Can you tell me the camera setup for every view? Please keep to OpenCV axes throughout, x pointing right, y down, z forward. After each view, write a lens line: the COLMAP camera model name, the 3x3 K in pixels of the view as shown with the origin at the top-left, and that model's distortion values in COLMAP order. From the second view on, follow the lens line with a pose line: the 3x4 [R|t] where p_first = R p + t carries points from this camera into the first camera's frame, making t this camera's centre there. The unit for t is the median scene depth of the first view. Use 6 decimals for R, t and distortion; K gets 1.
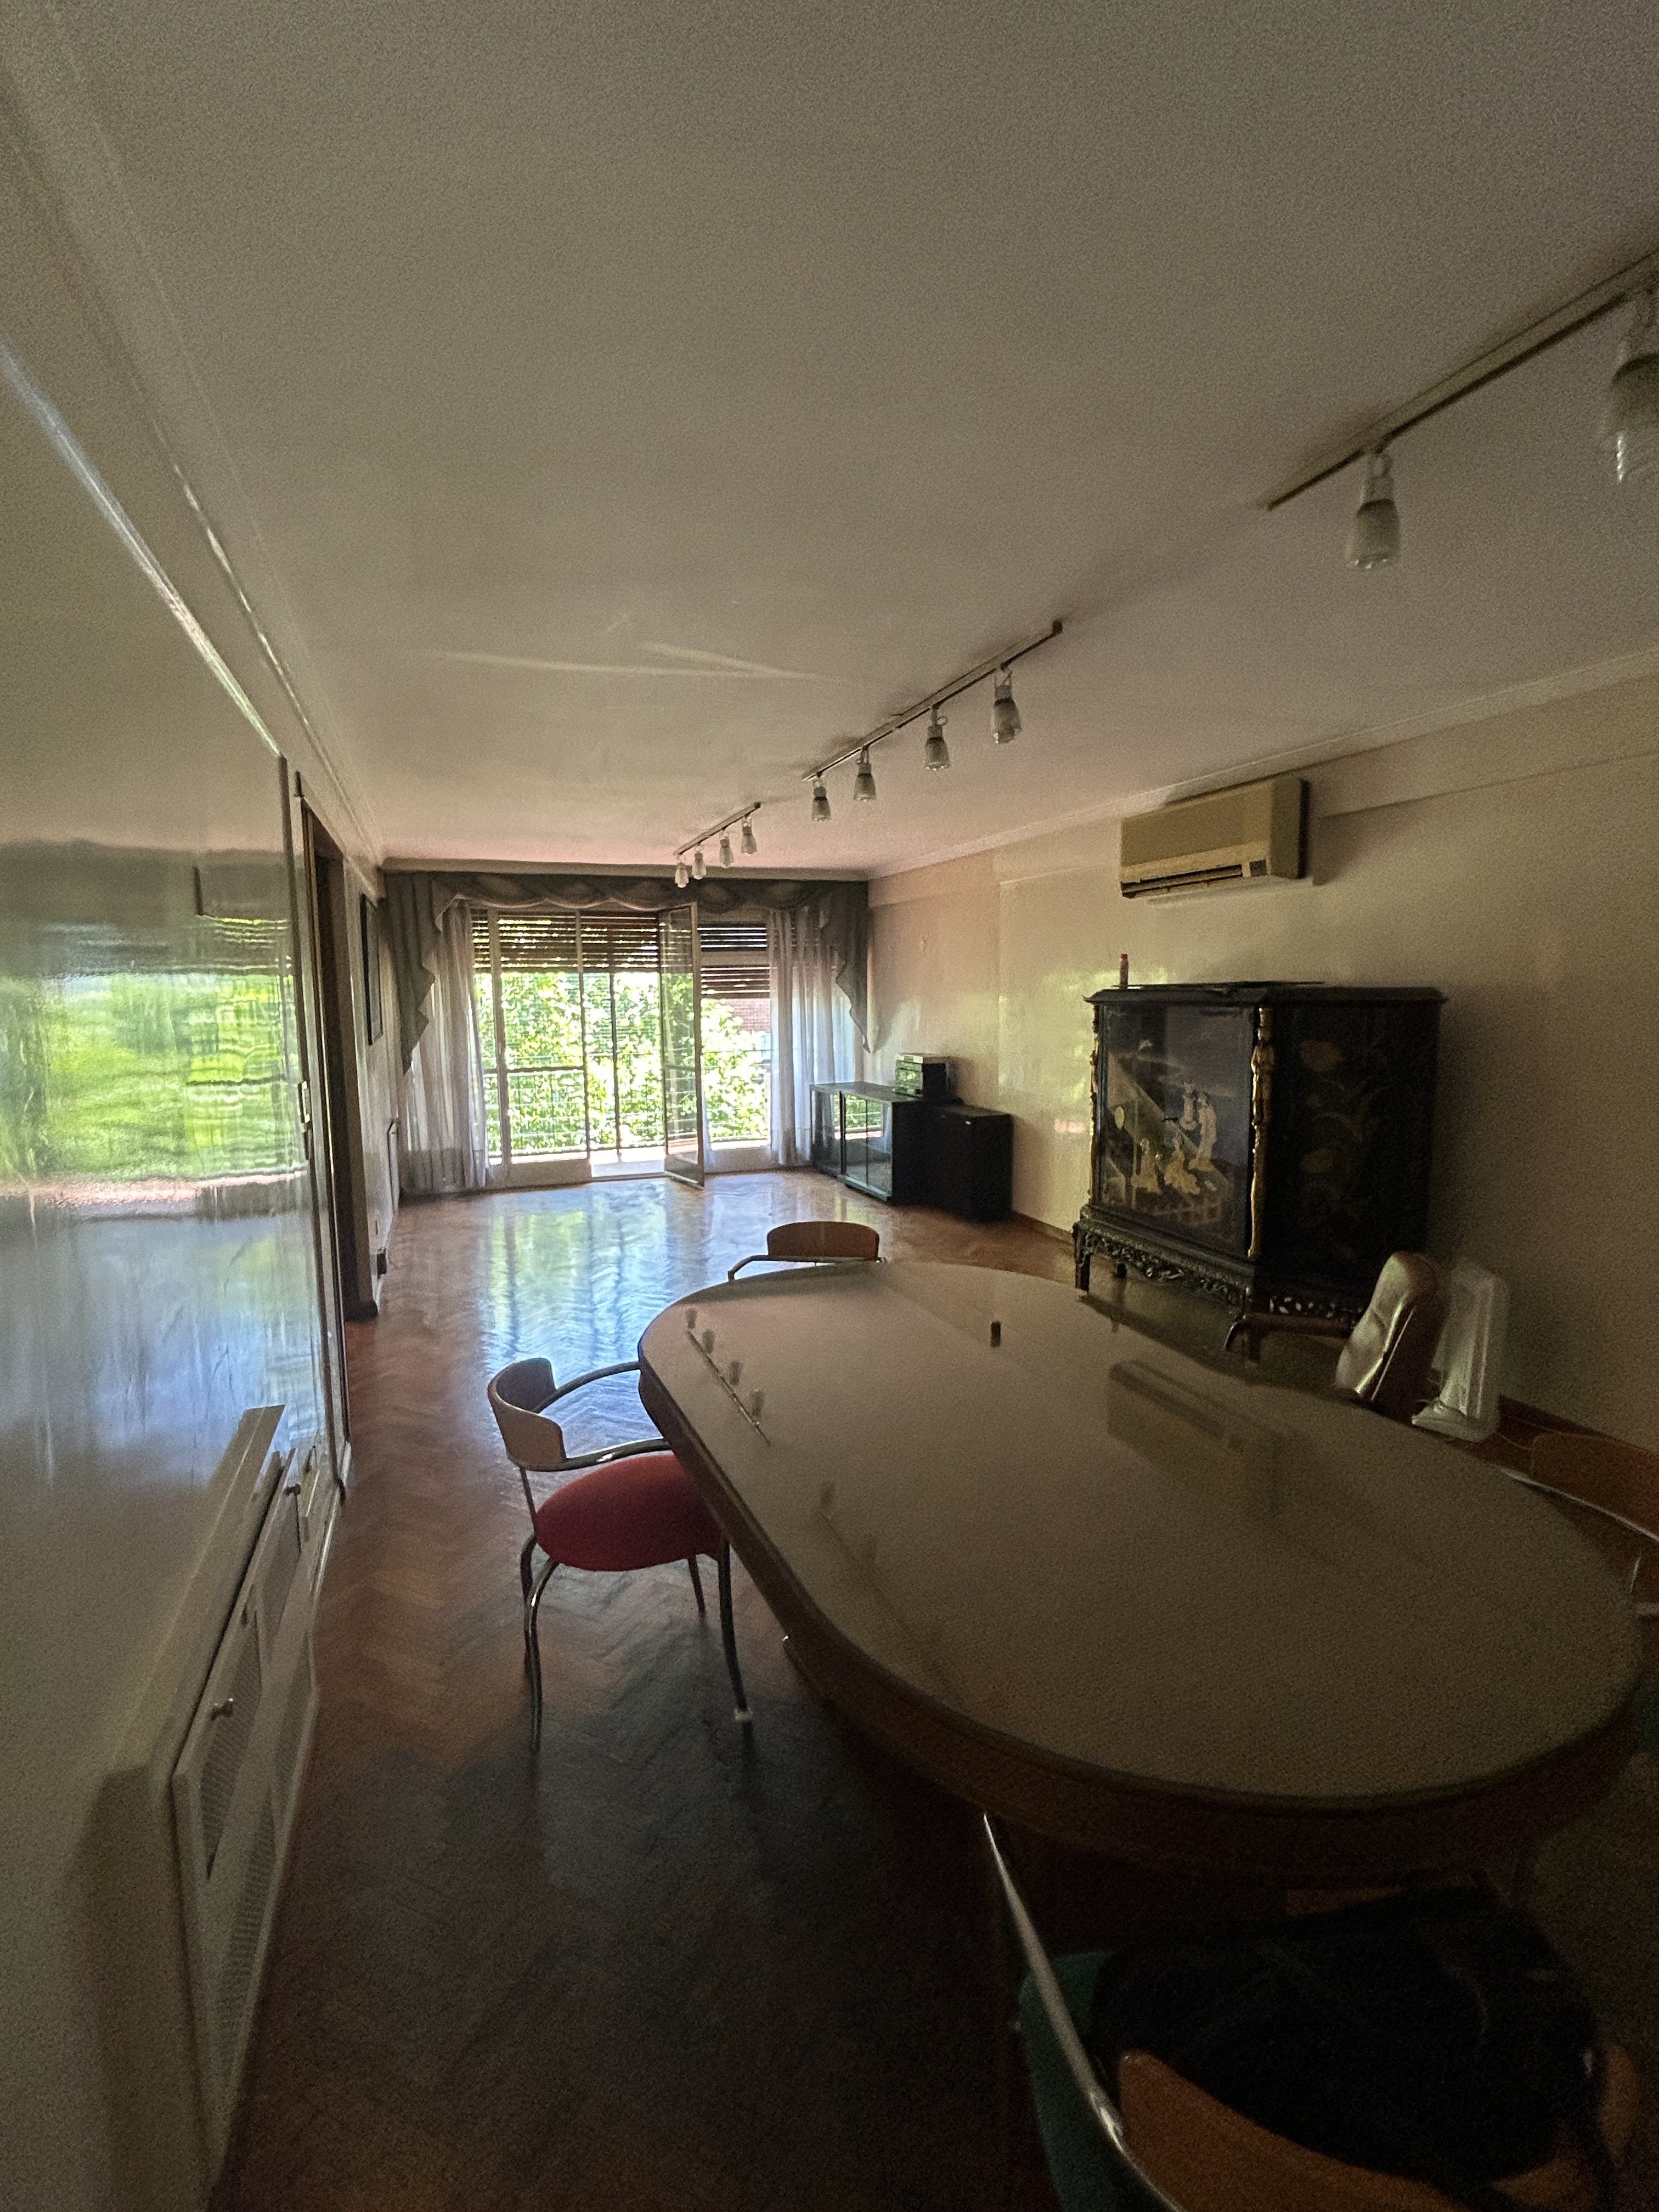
lens RADIAL K [[997.4, 0, 821.7], [0, 997.4, 1099.0], [0, 0, 1]] dist [-0.000012, -0.000003]
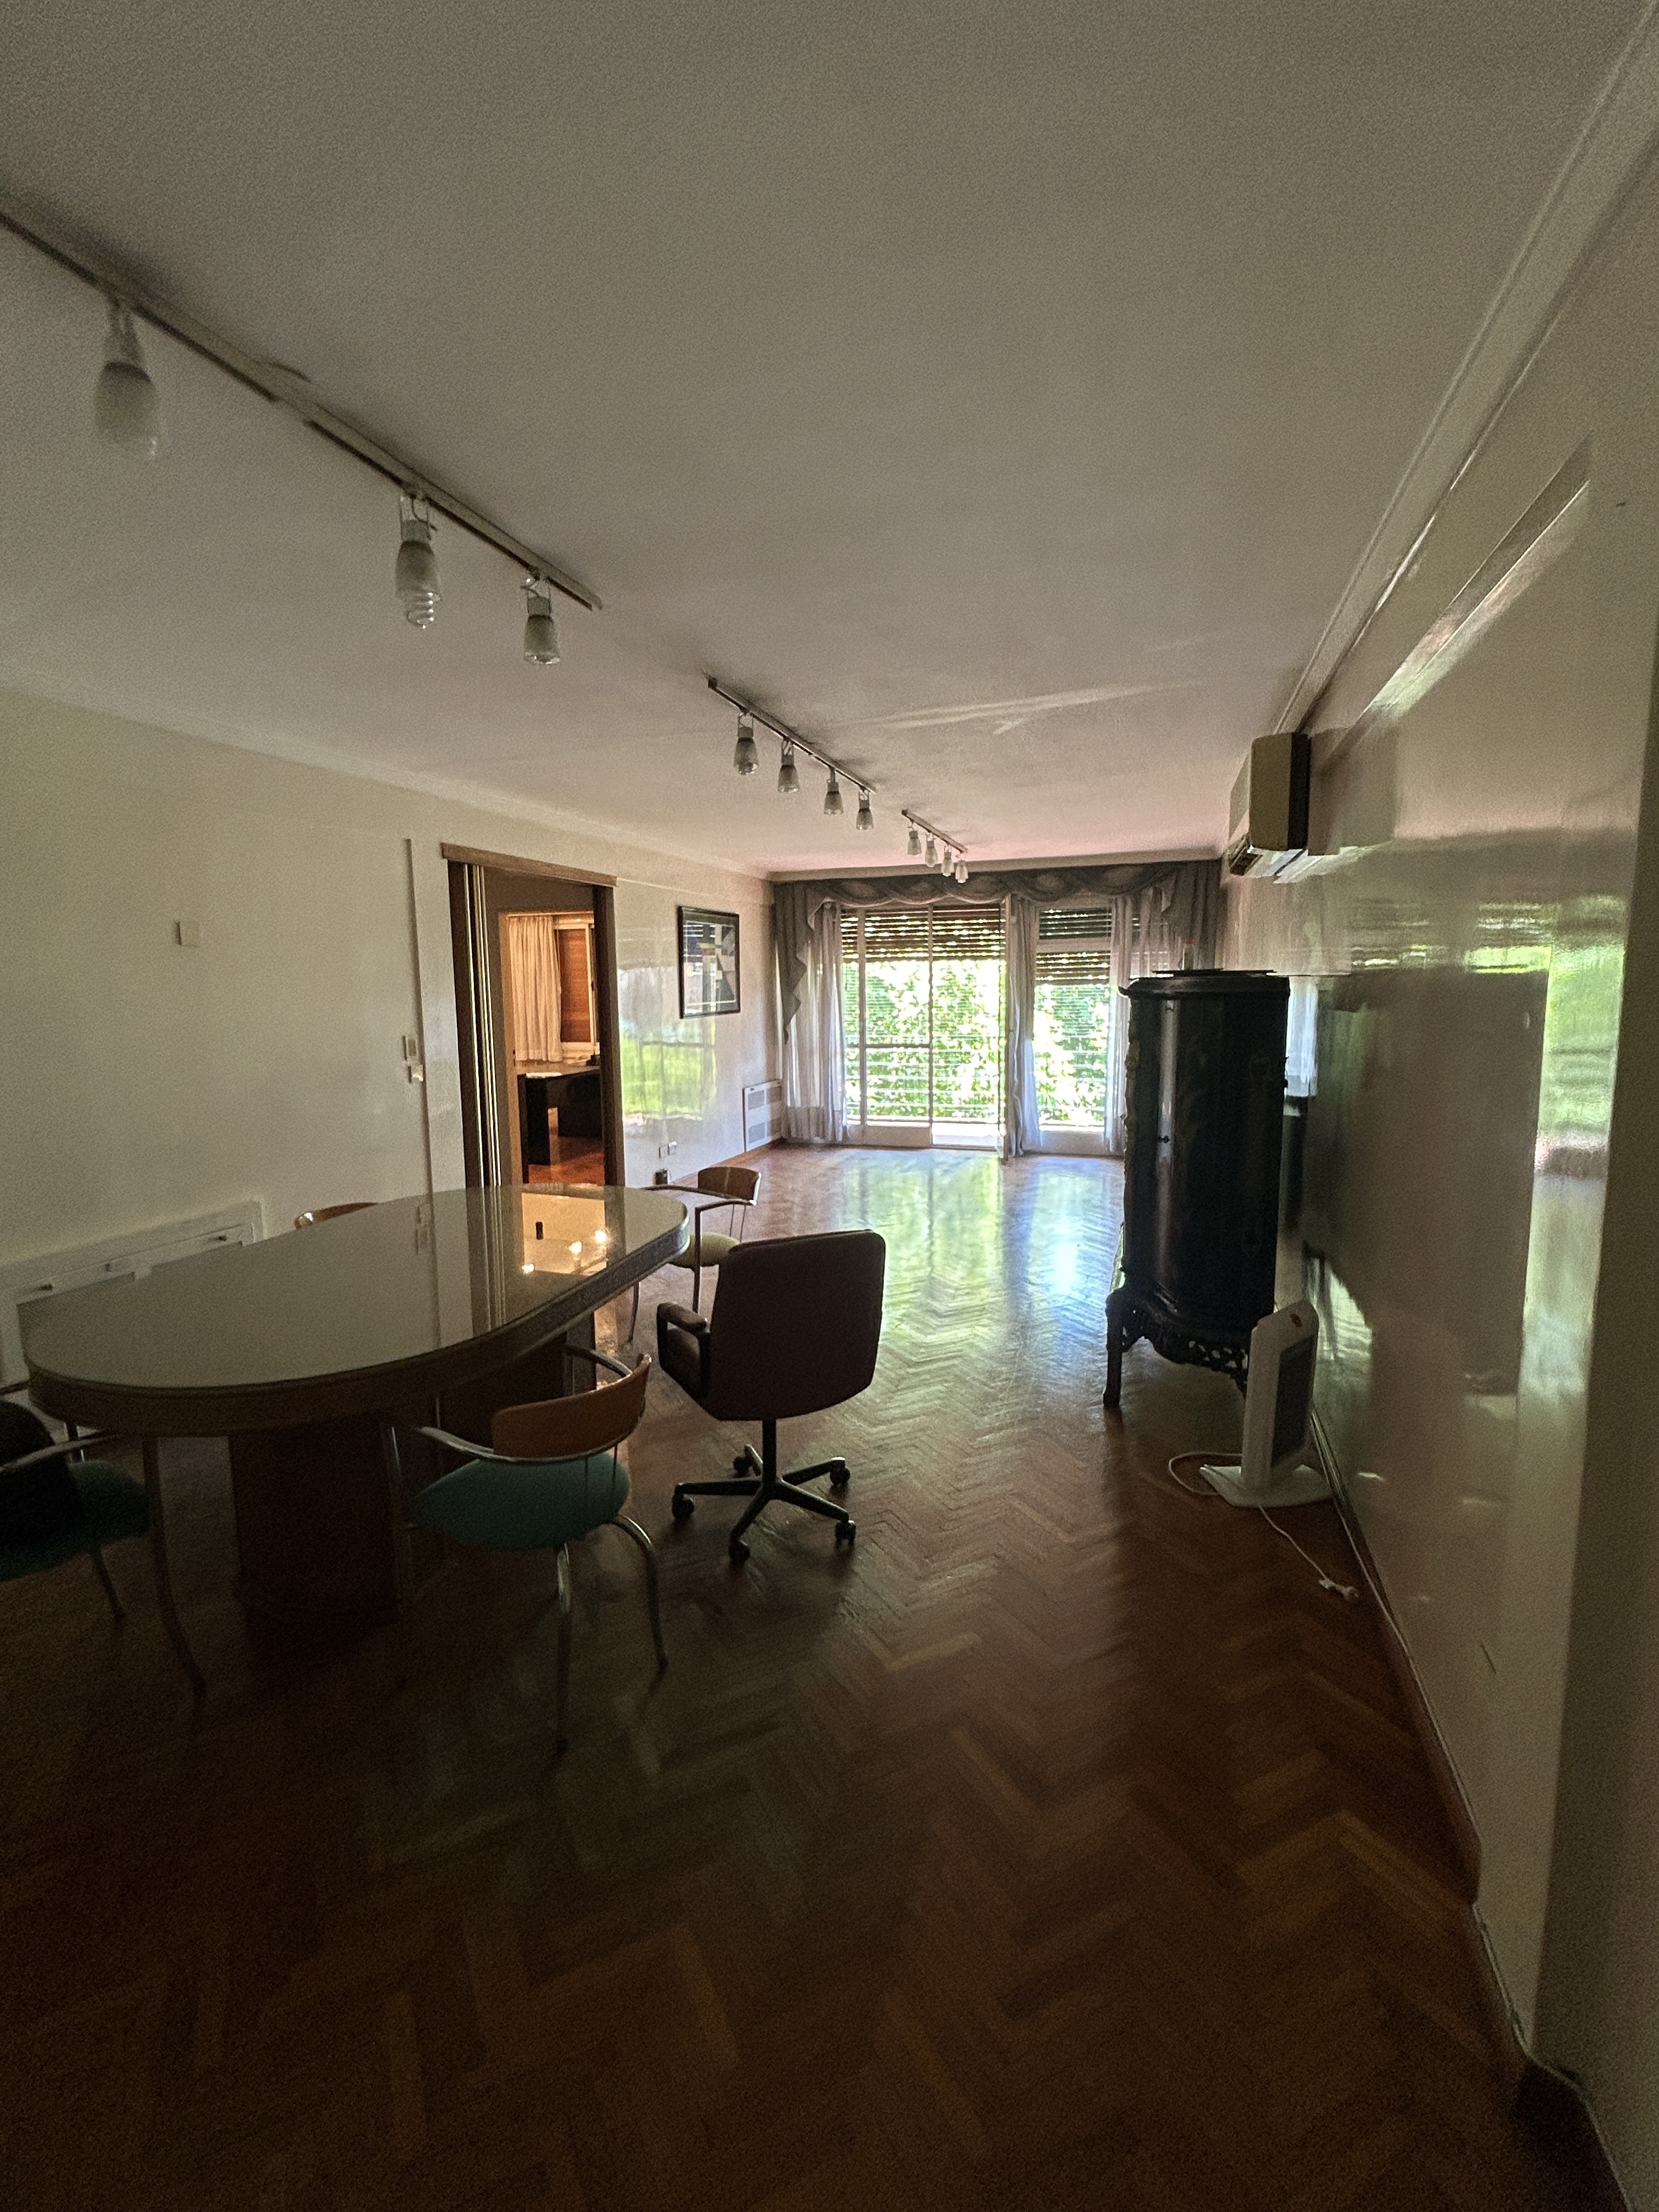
lens RADIAL K [[997.4, 0, 811.5], [0, 997.4, 1117.6], [0, 0, 1]] dist [-0.000012, -0.000003]
pose [[0.778618, 0.086327, -0.621531, 0.378380], [-0.064586, 0.996256, 0.057464, -0.007718], [0.624165, -0.004600, 0.781279, 0.041141]]
